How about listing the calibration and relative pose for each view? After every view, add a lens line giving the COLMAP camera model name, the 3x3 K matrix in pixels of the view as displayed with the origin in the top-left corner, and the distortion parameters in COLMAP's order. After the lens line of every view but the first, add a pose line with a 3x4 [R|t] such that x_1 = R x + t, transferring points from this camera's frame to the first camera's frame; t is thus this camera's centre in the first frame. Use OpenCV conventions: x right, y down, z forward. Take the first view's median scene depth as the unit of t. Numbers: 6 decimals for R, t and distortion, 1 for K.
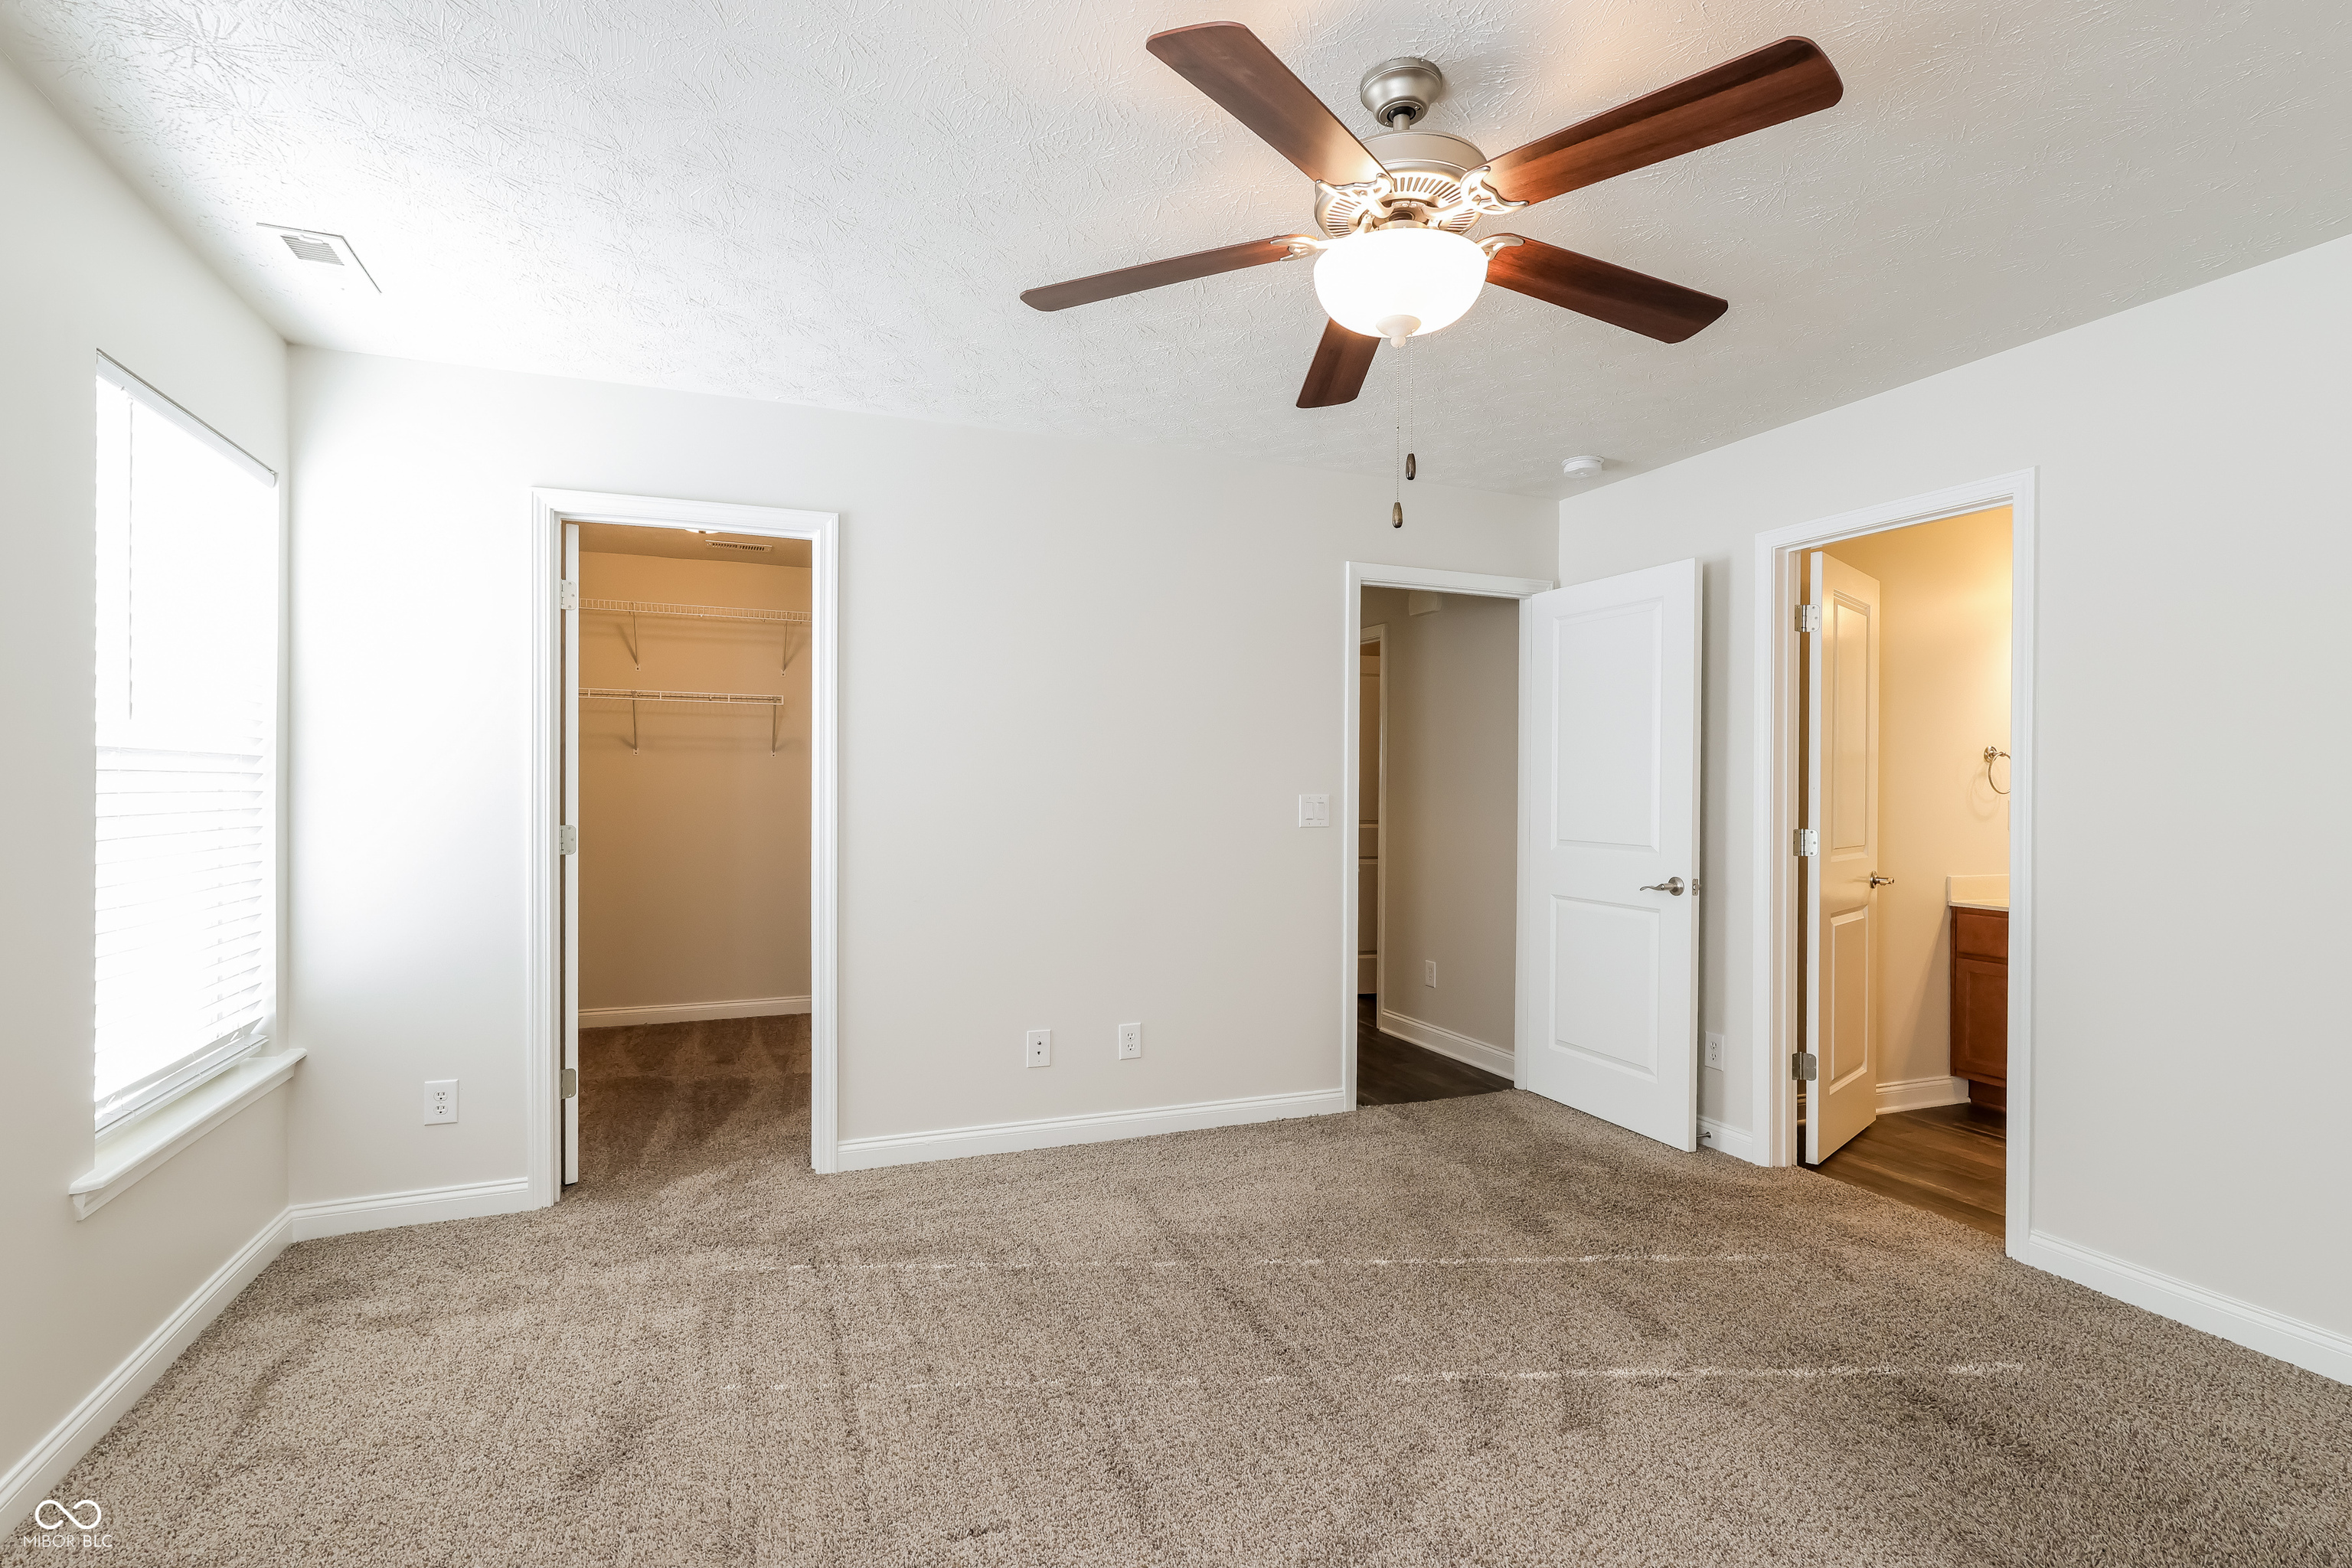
lens RADIAL K [[1132.0, 0, 1180.6], [0, 1132.0, 796.1], [0, 0, 1]] dist [0.014100, -0.000641]
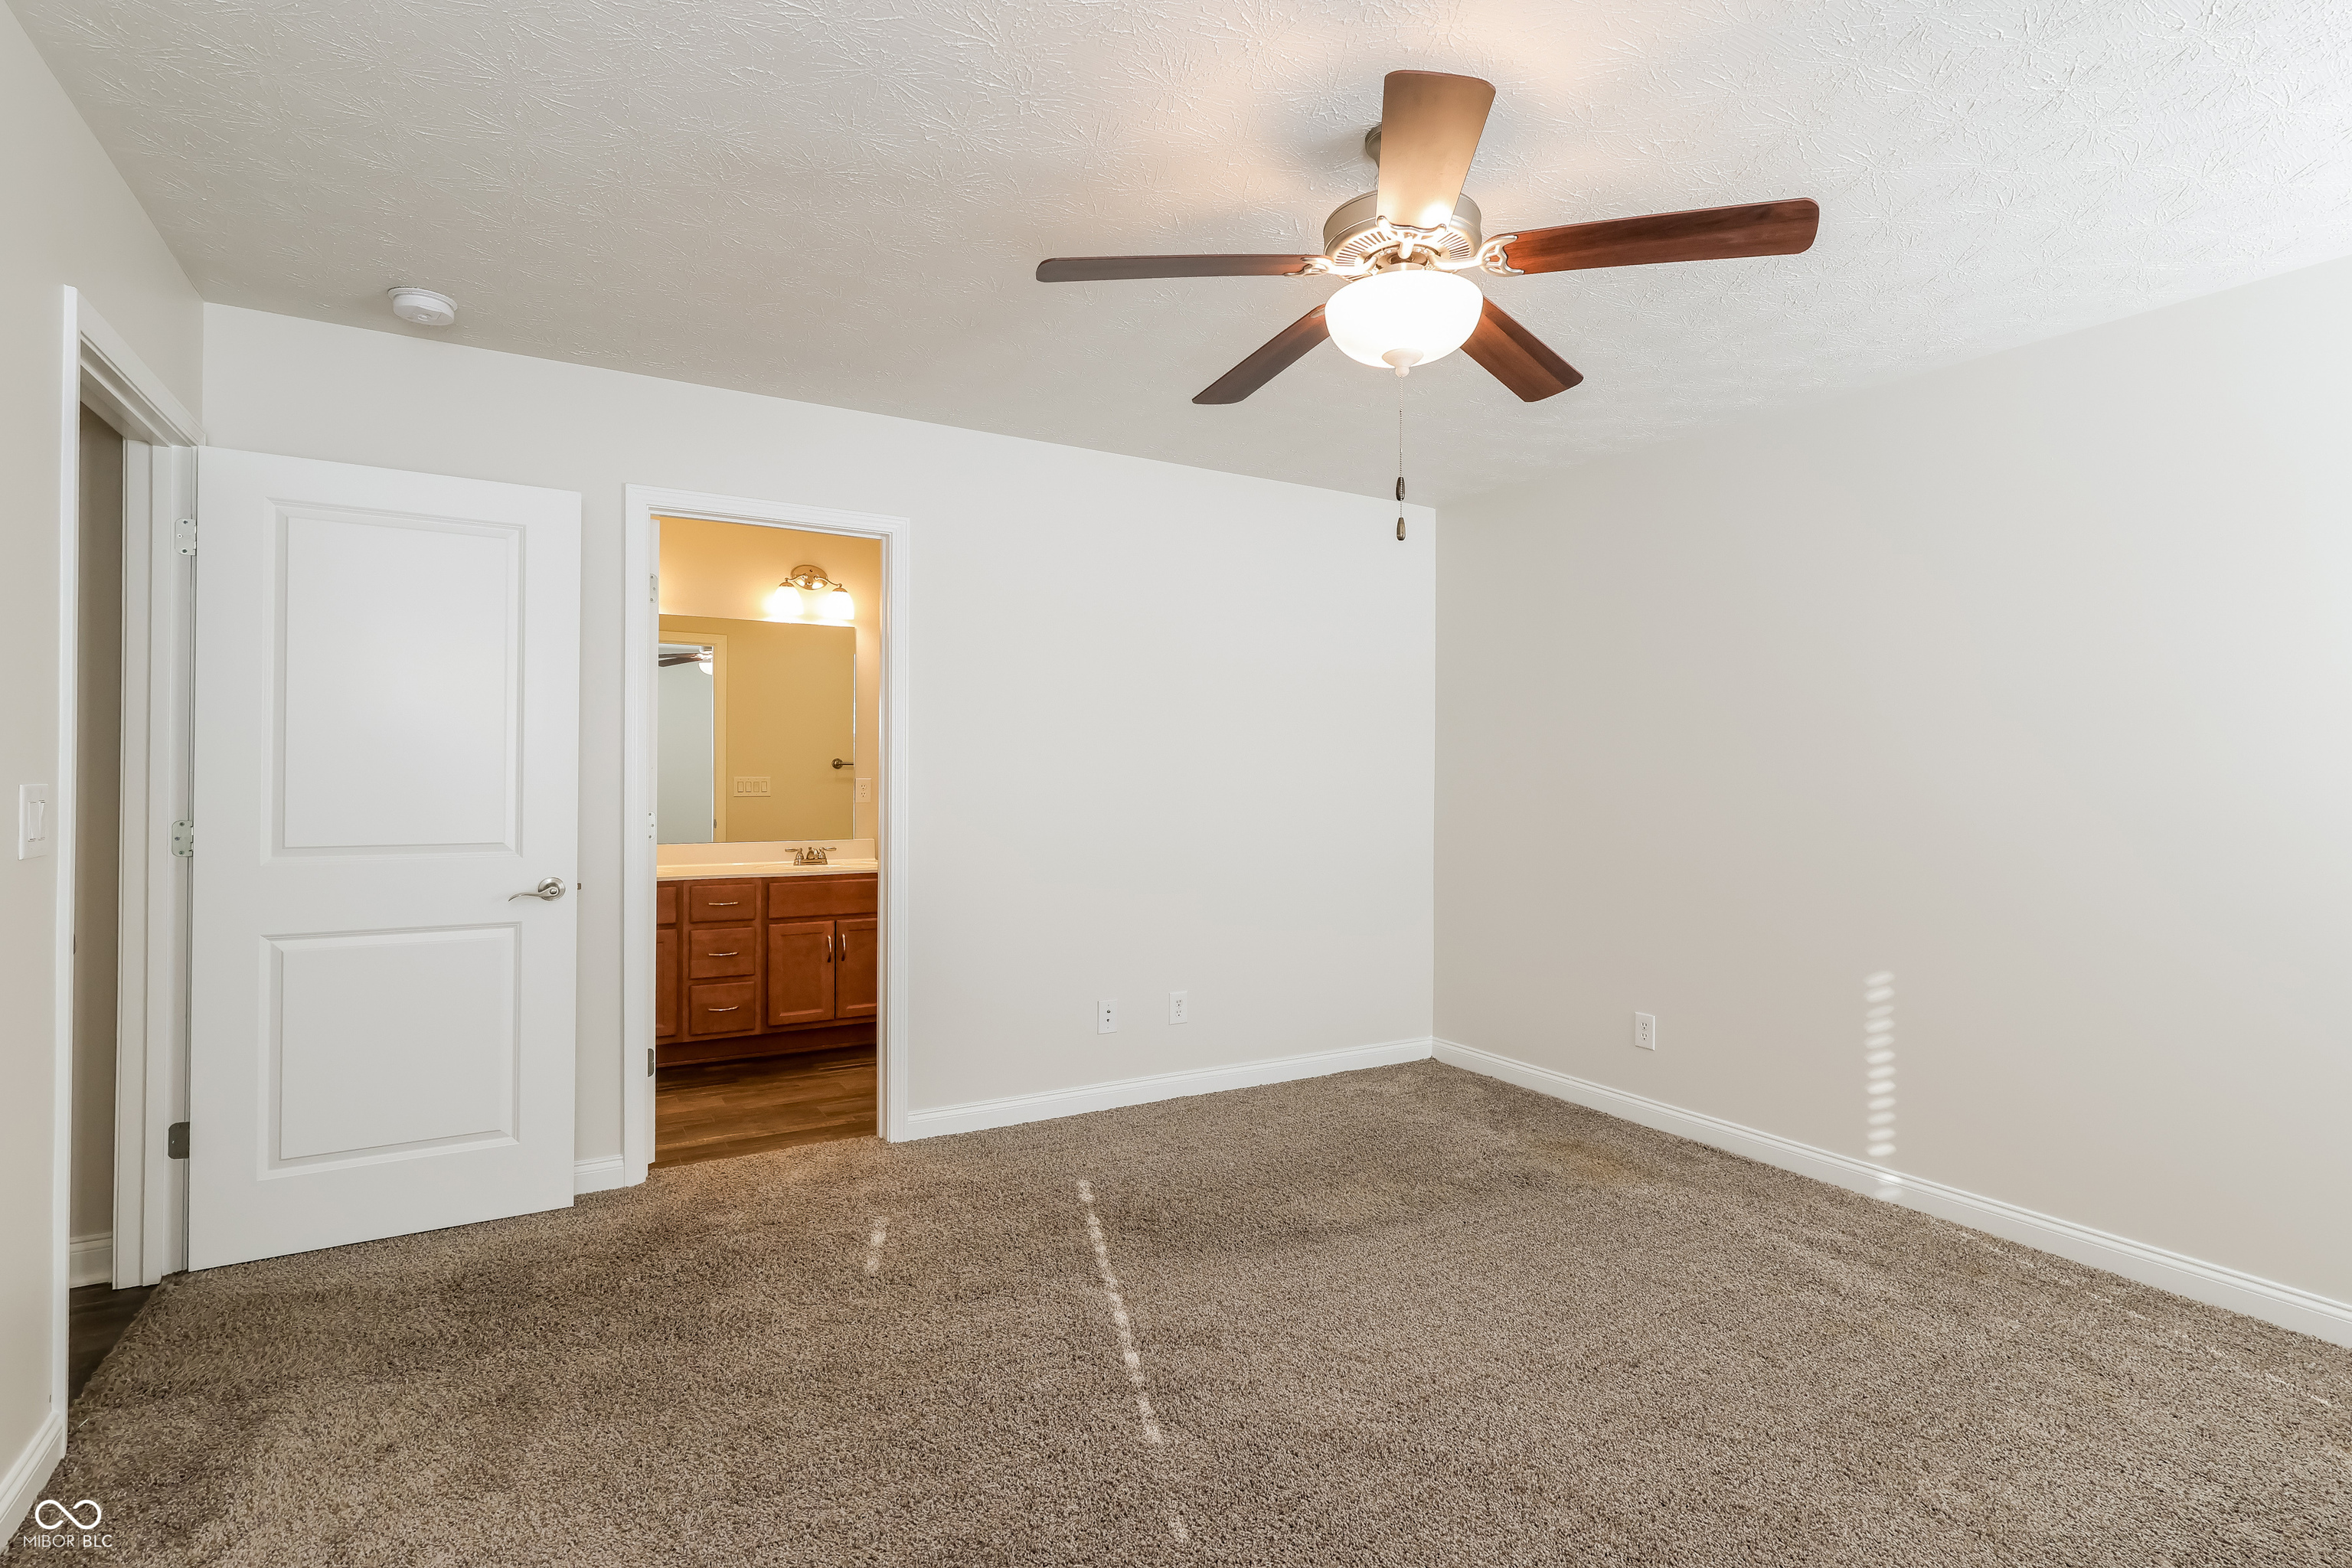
lens RADIAL K [[1132.0, 0, 1163.6], [0, 1132.0, 775.4], [0, 0, 1]] dist [0.014100, -0.000641]
pose [[-0.134707, -0.010214, 0.990833, -0.449447], [-0.001349, 0.999948, 0.010125, -0.011349], [-0.990884, 0.000027, -0.134714, 0.716760]]
